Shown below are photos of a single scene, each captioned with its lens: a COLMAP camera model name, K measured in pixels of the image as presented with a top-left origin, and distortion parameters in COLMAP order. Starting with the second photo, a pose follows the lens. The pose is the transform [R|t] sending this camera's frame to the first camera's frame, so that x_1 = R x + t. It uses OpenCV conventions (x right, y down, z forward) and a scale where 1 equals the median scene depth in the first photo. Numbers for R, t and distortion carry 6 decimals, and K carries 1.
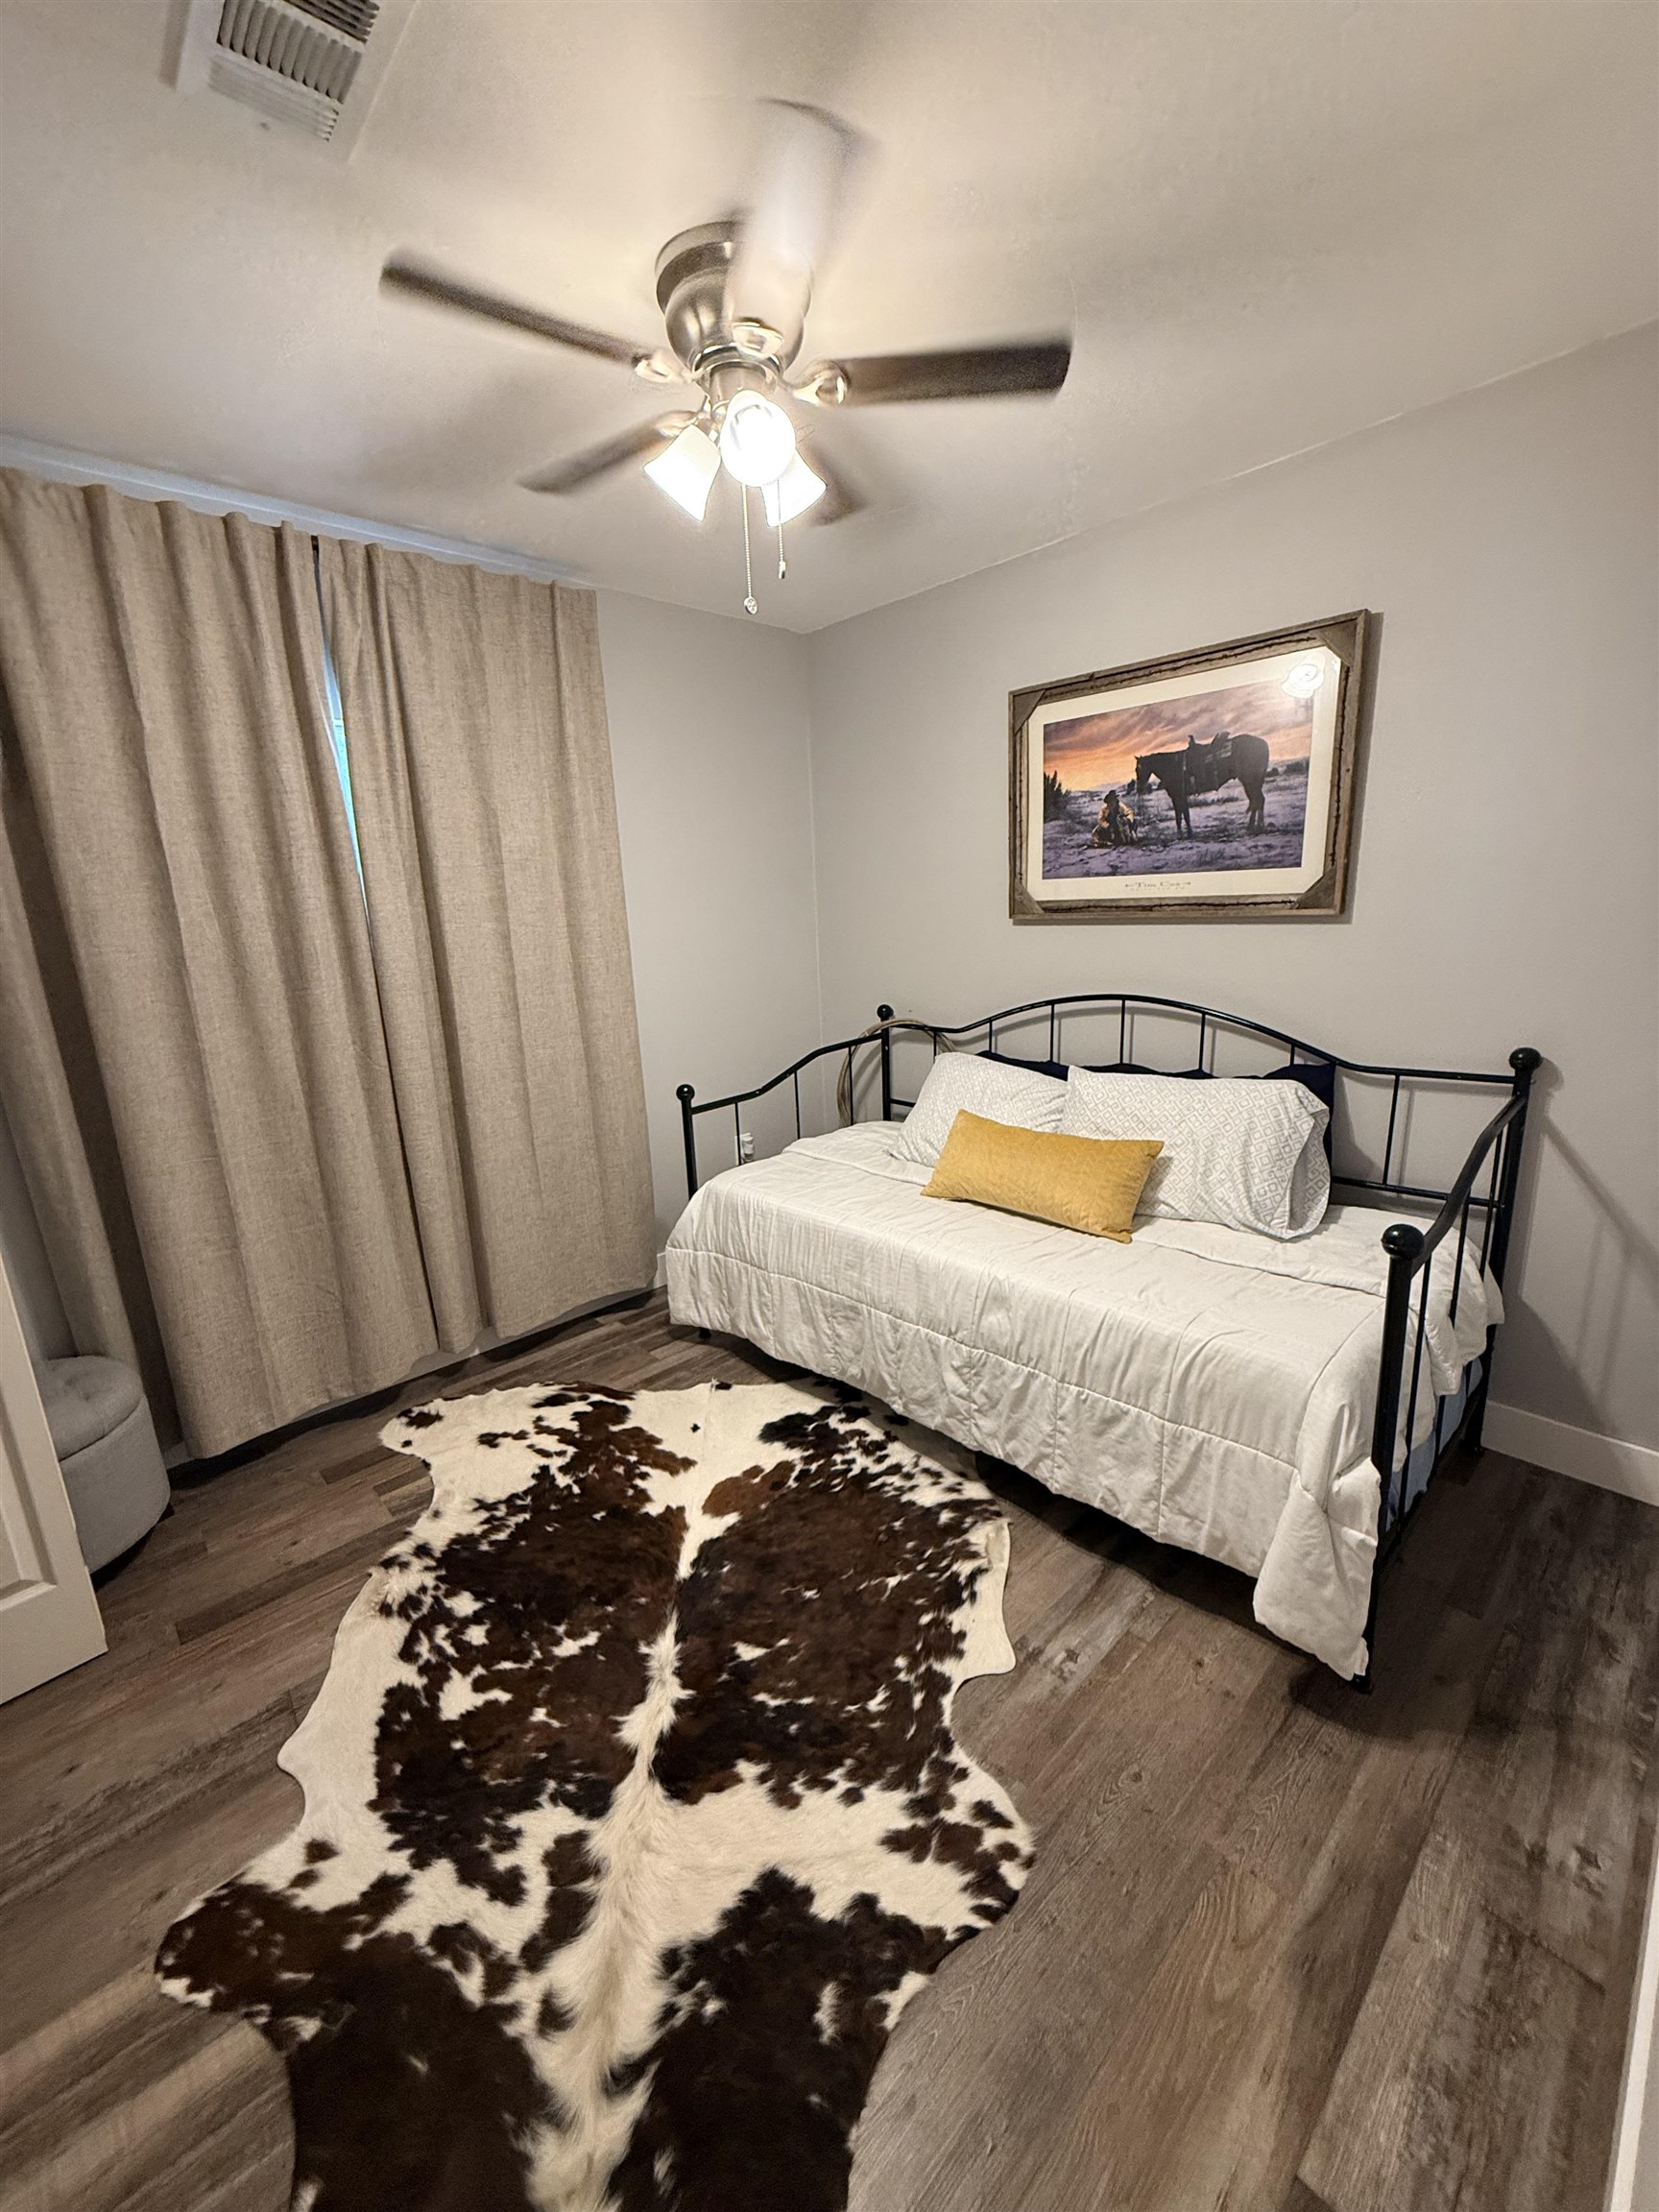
lens RADIAL K [[880.1, 0, 830.5], [0, 880.1, 1100.2], [0, 0, 1]] dist [-0.000459, -0.000205]
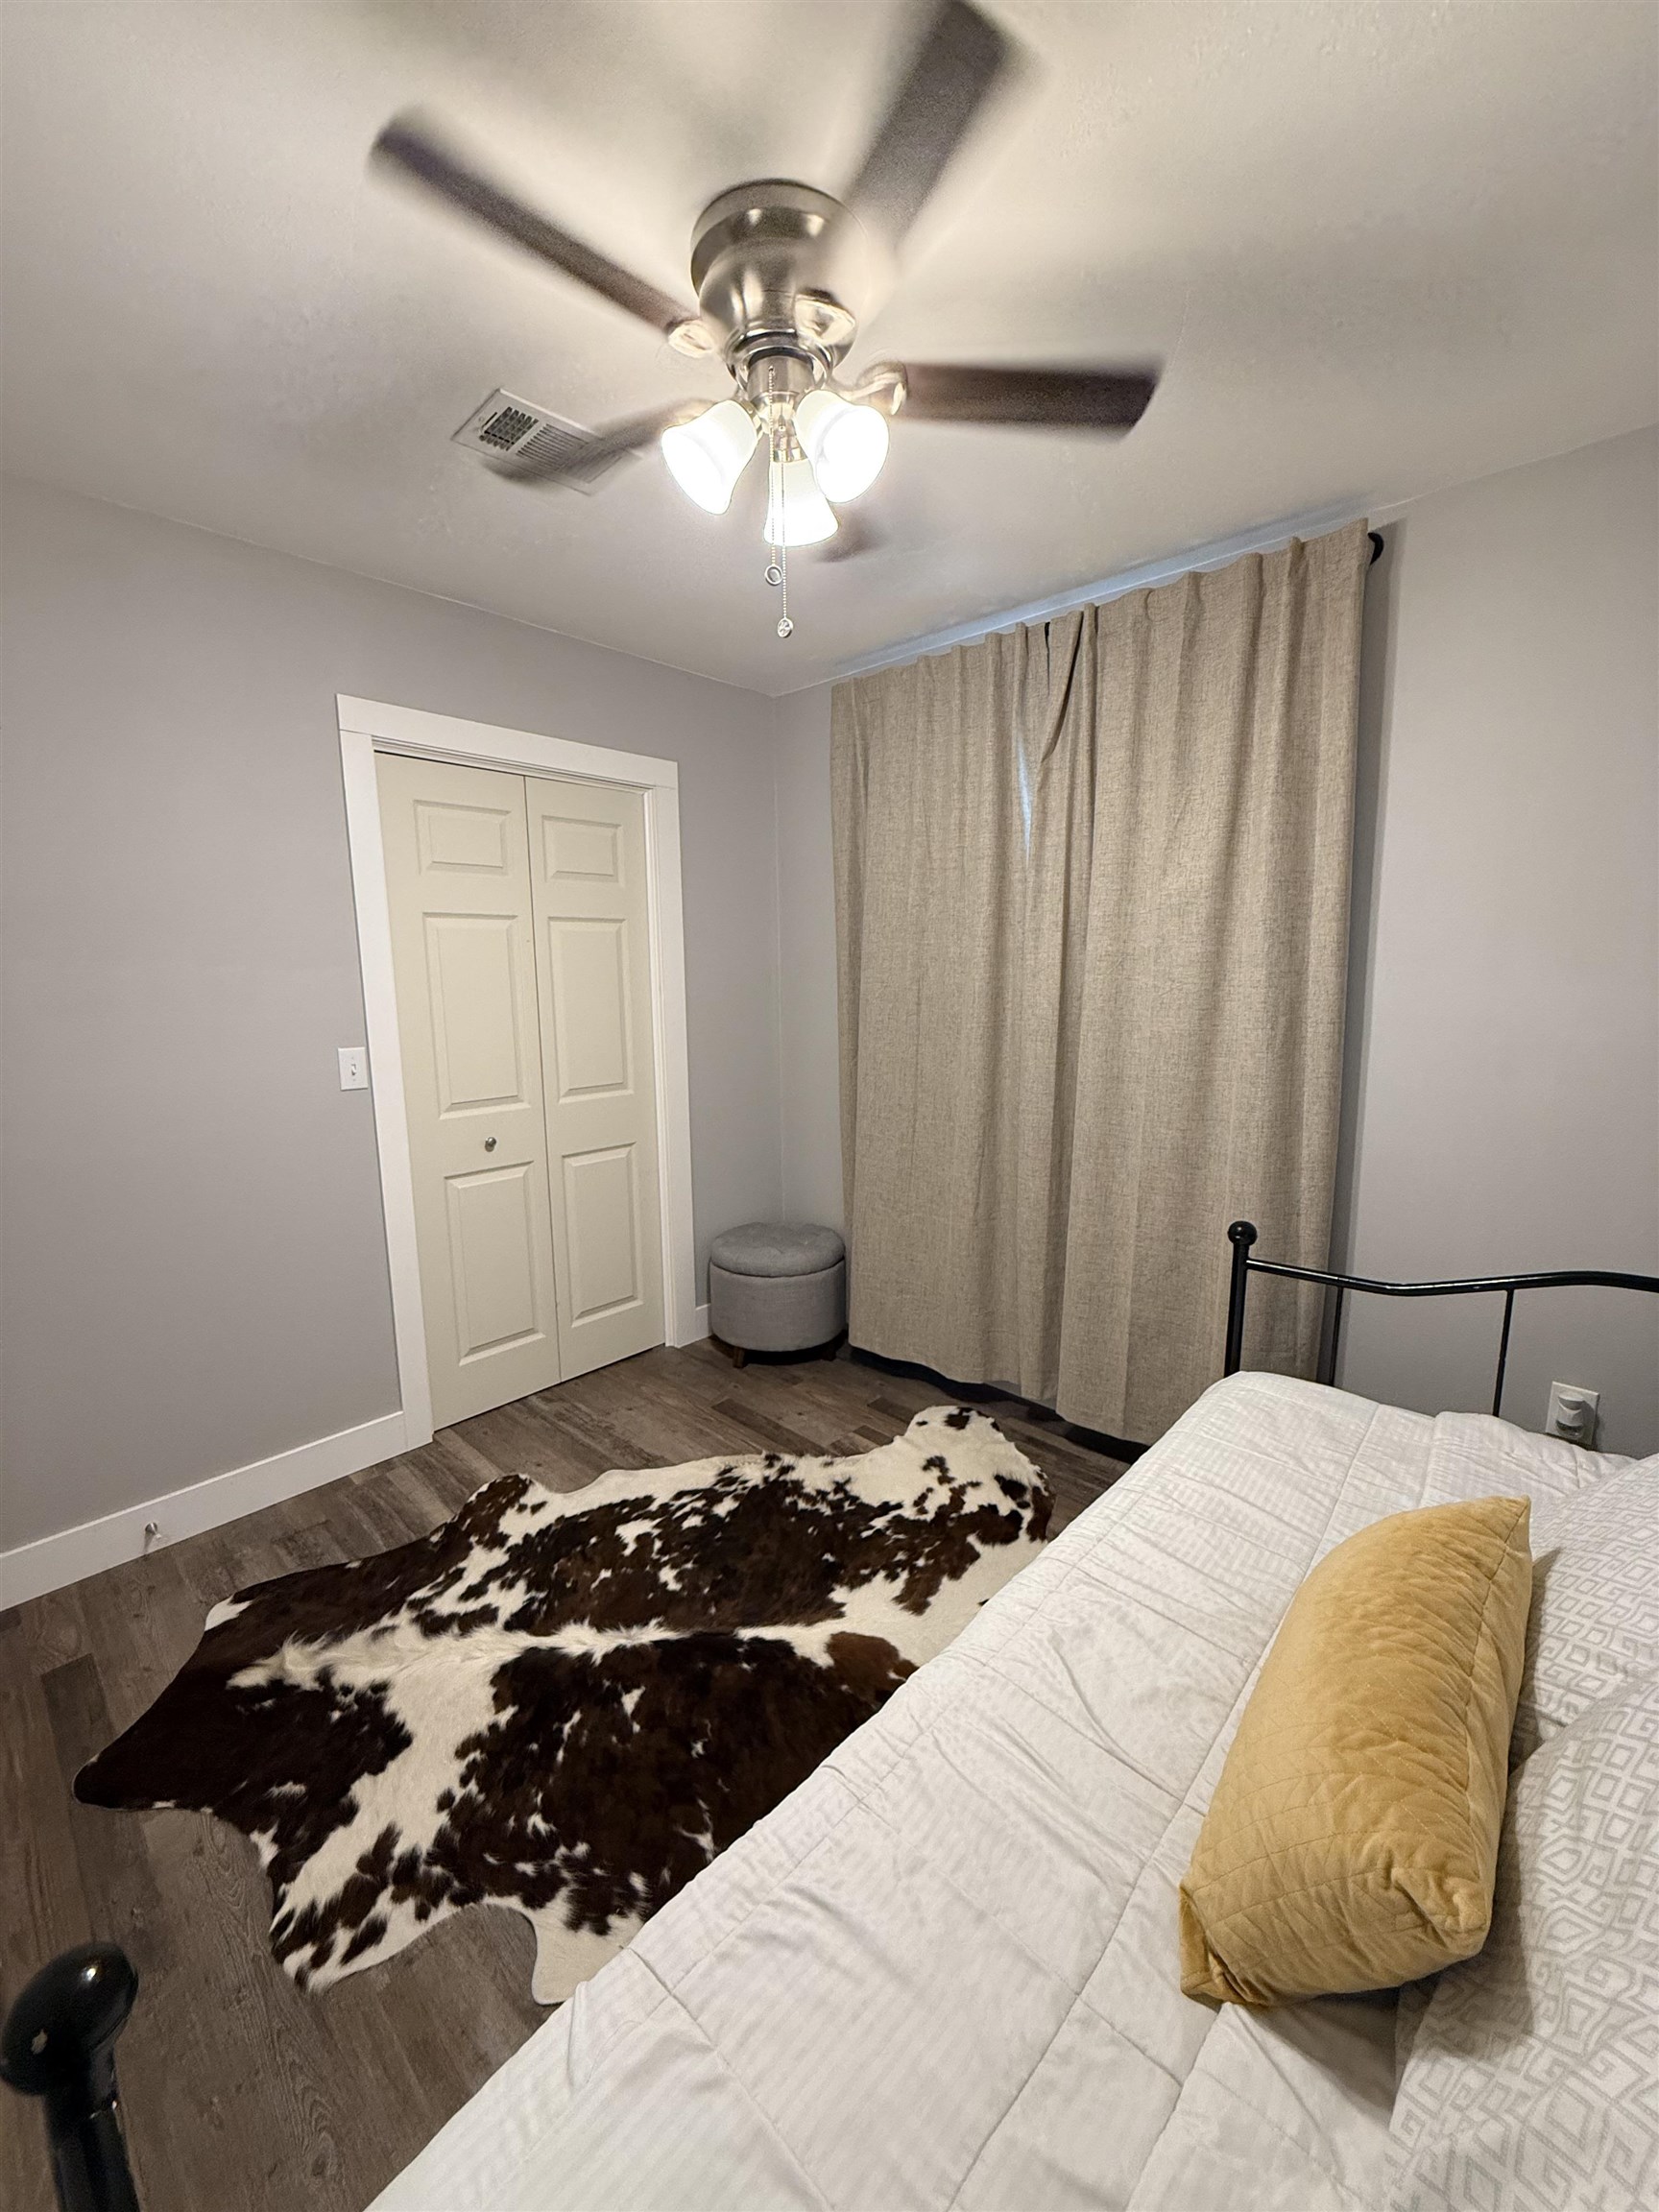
lens RADIAL K [[880.1, 0, 830.5], [0, 880.1, 1100.2], [0, 0, 1]] dist [-0.000459, -0.000205]
pose [[0.058641, 0.193964, -0.979254, 0.837781], [-0.220251, 0.959283, 0.176819, -0.285393], [0.973679, 0.205312, 0.098974, 1.055055]]
